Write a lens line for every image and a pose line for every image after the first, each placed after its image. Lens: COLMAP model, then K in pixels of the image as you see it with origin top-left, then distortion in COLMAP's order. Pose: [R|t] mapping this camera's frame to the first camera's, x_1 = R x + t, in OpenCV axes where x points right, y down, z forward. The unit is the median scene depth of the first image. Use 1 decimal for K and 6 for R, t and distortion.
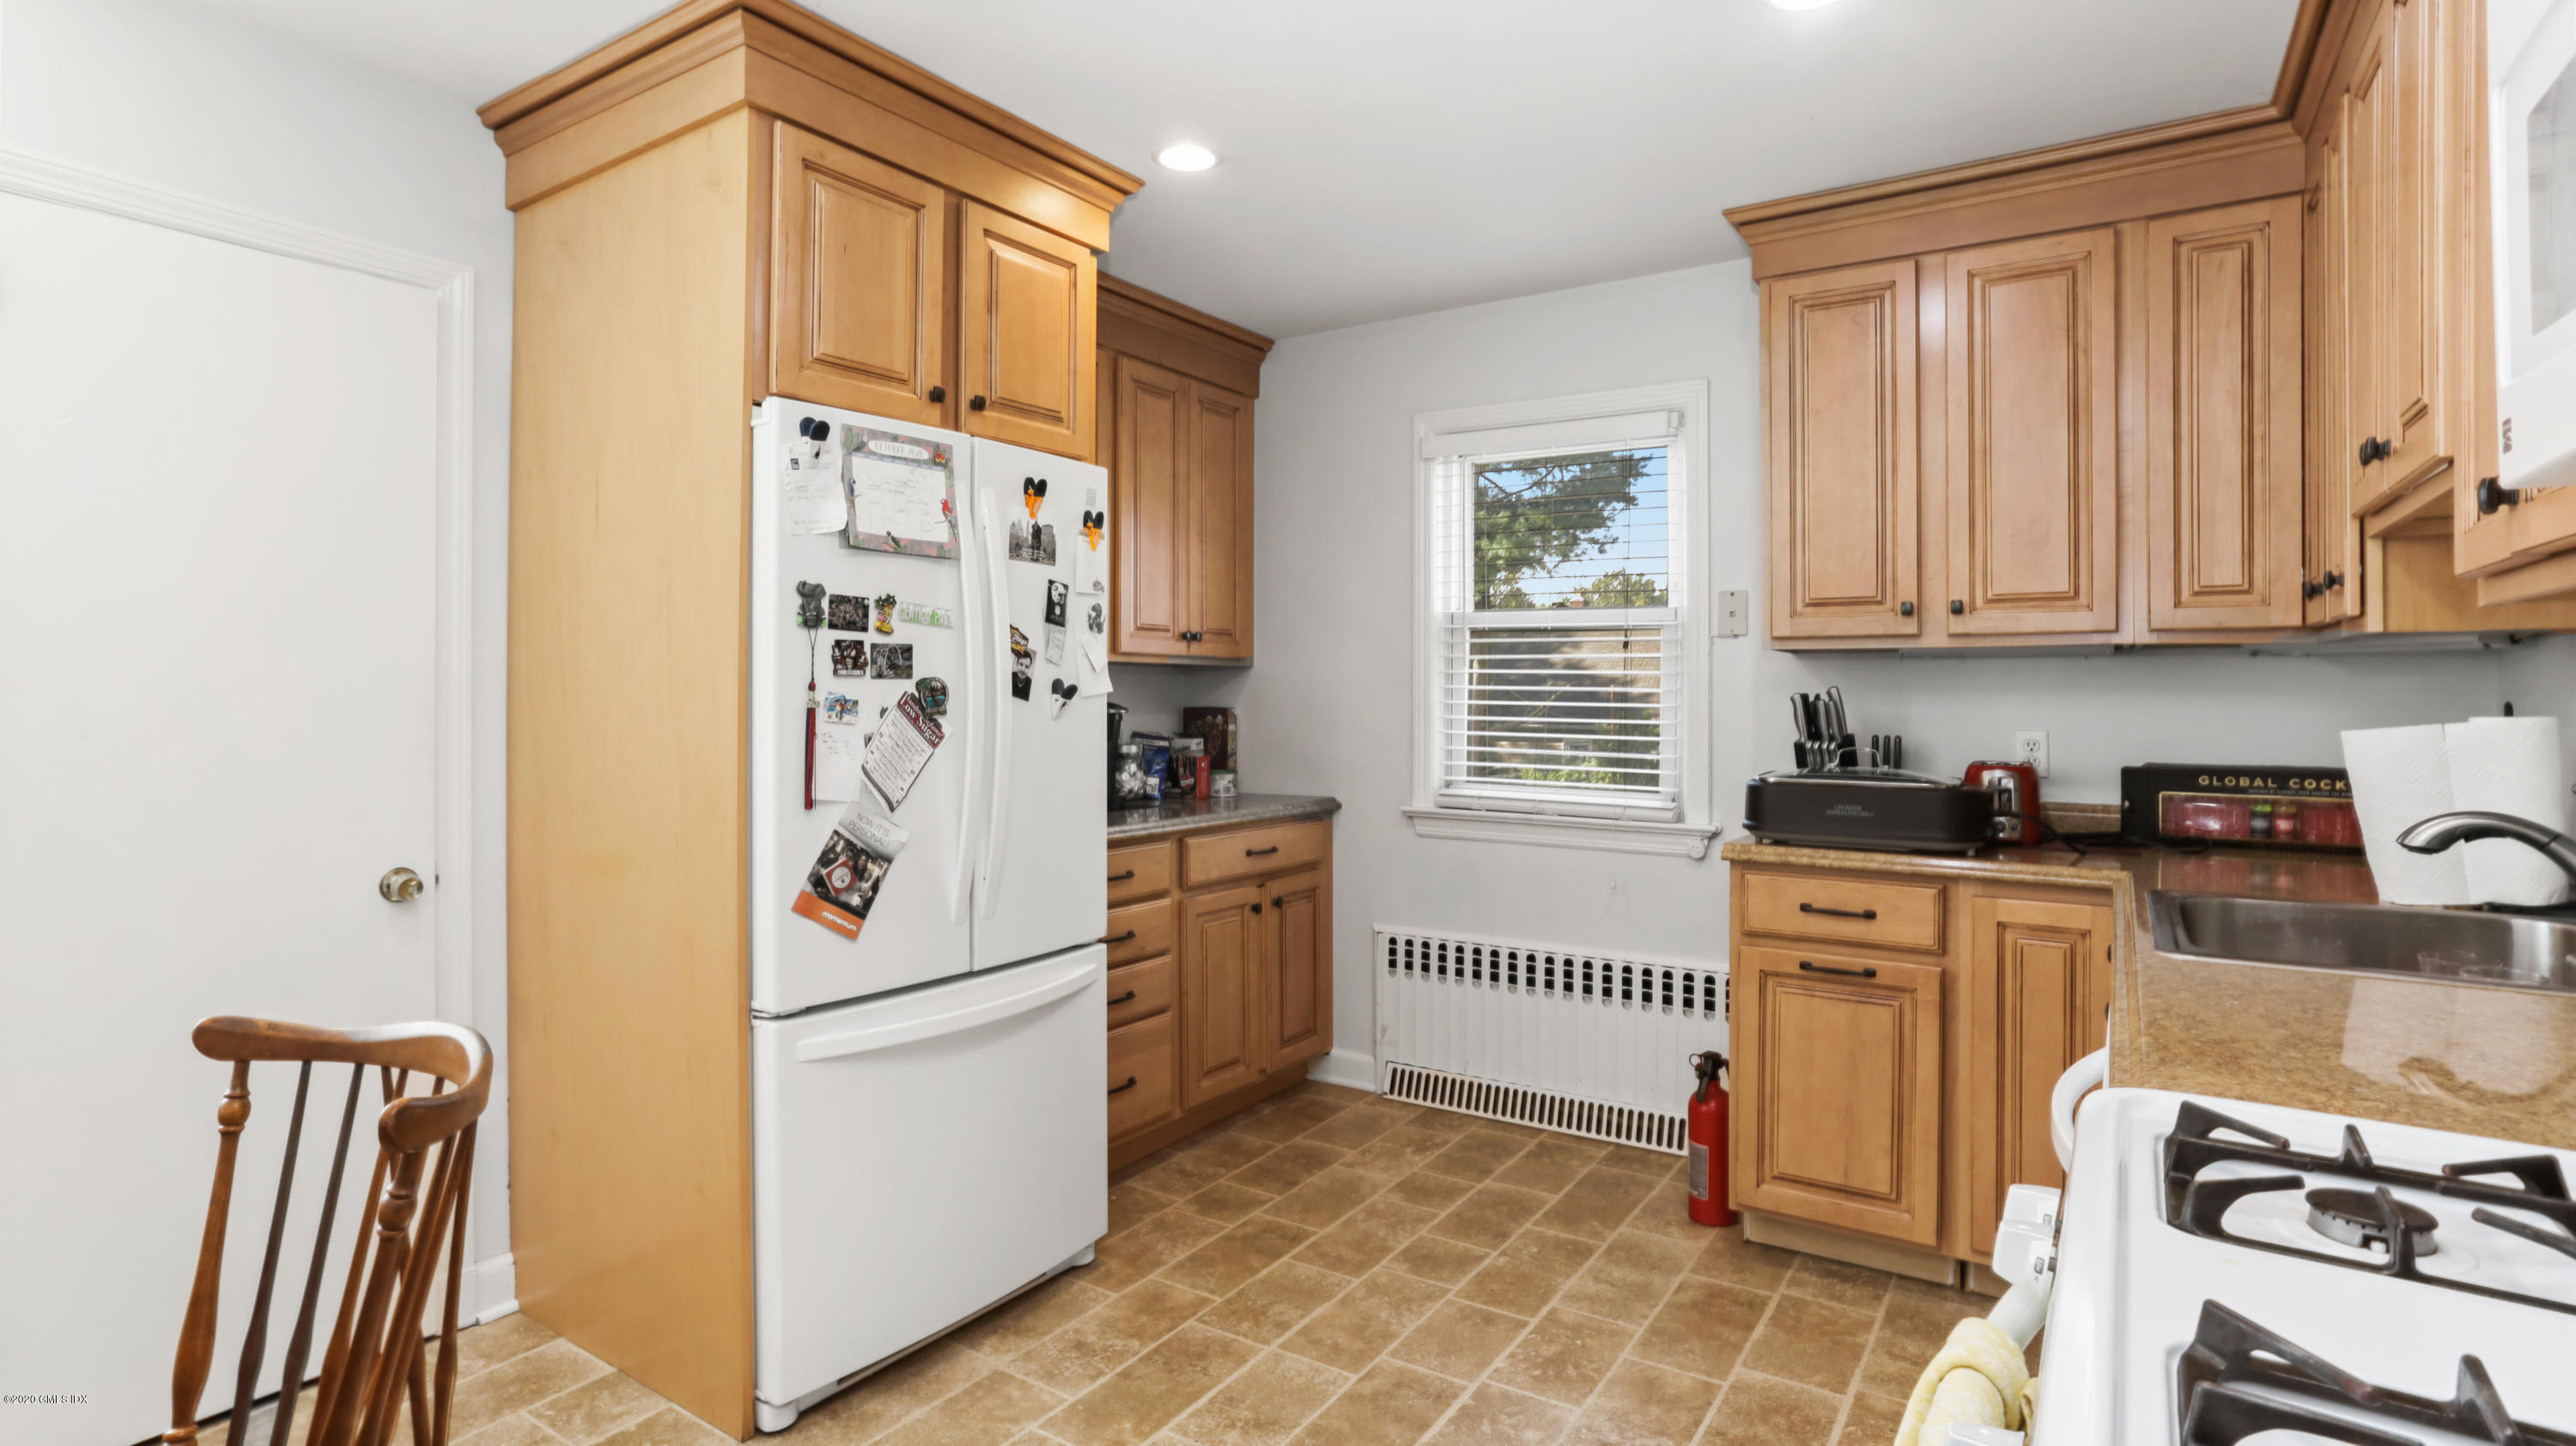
lens RADIAL K [[1301.1, 0, 1305.0], [0, 1301.1, 683.7], [0, 0, 1]] dist [-0.028163, 0.021534]
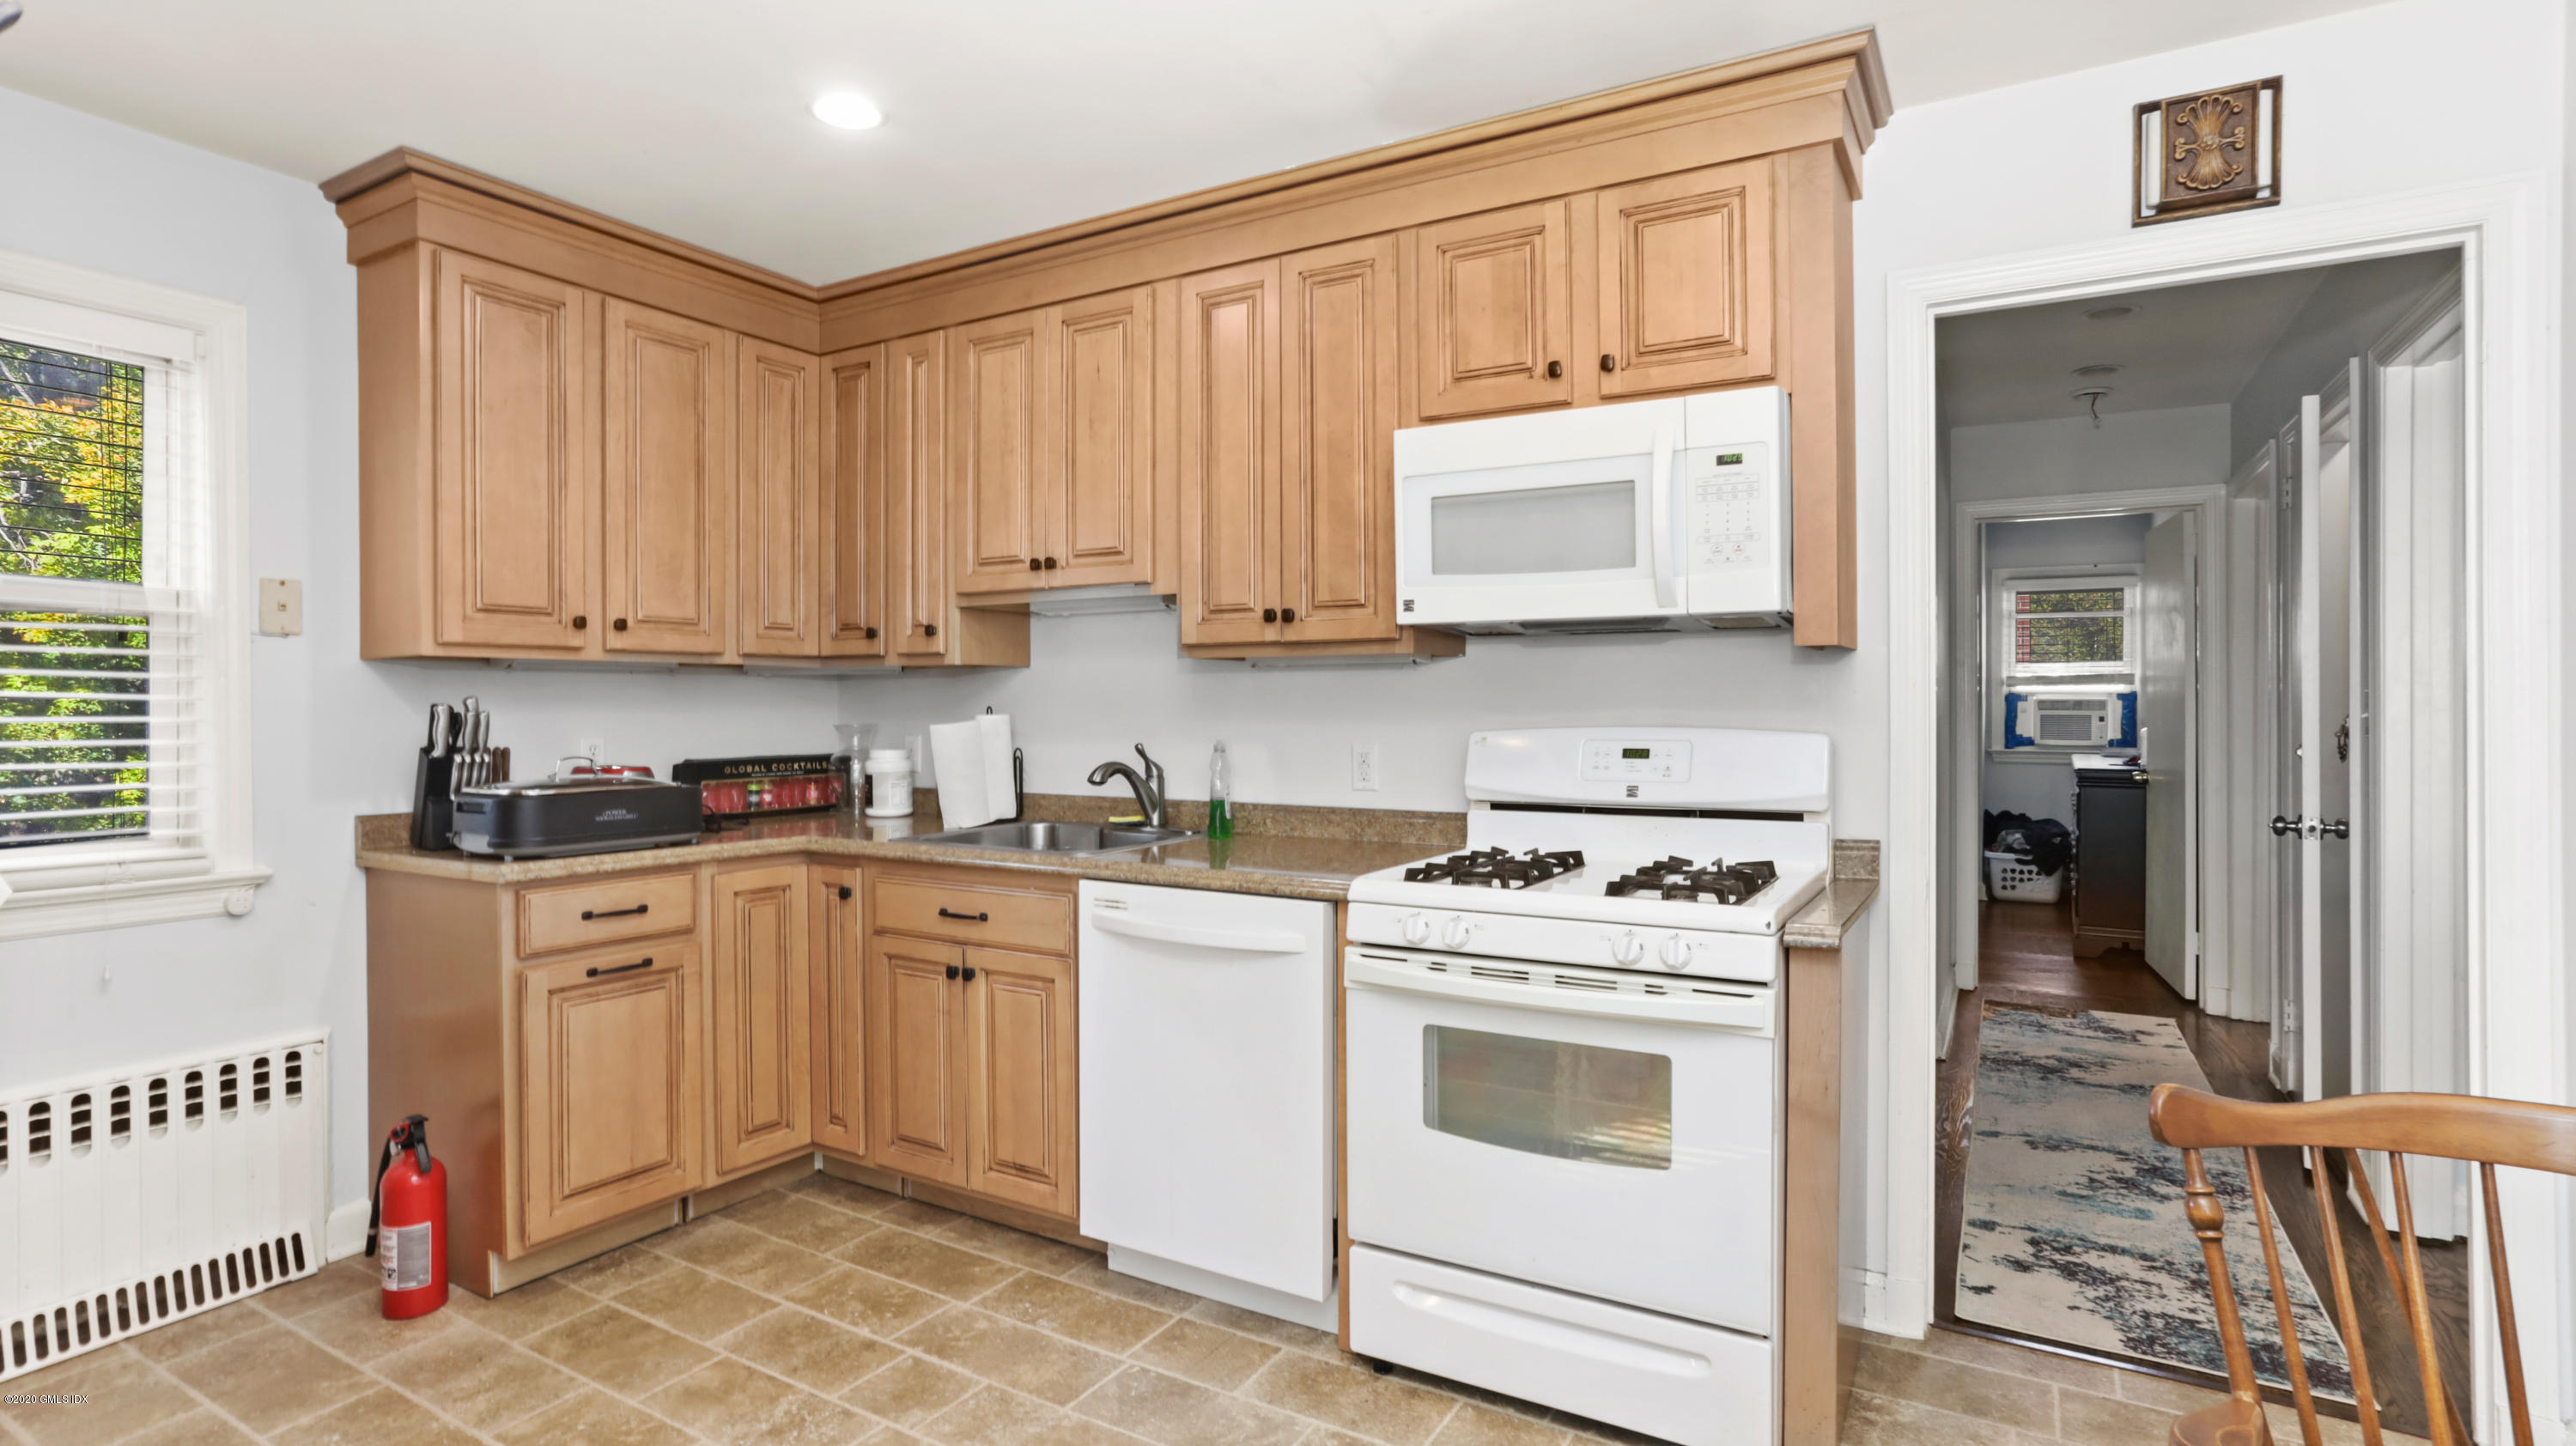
lens RADIAL K [[1301.1, 0, 1286.2], [0, 1301.1, 705.1], [0, 0, 1]] dist [-0.028163, 0.021534]
pose [[-0.066111, -0.000886, 0.997812, -0.657334], [-0.000385, 1.000000, 0.000862, 0.008582], [-0.997812, -0.000327, -0.066112, 0.530281]]
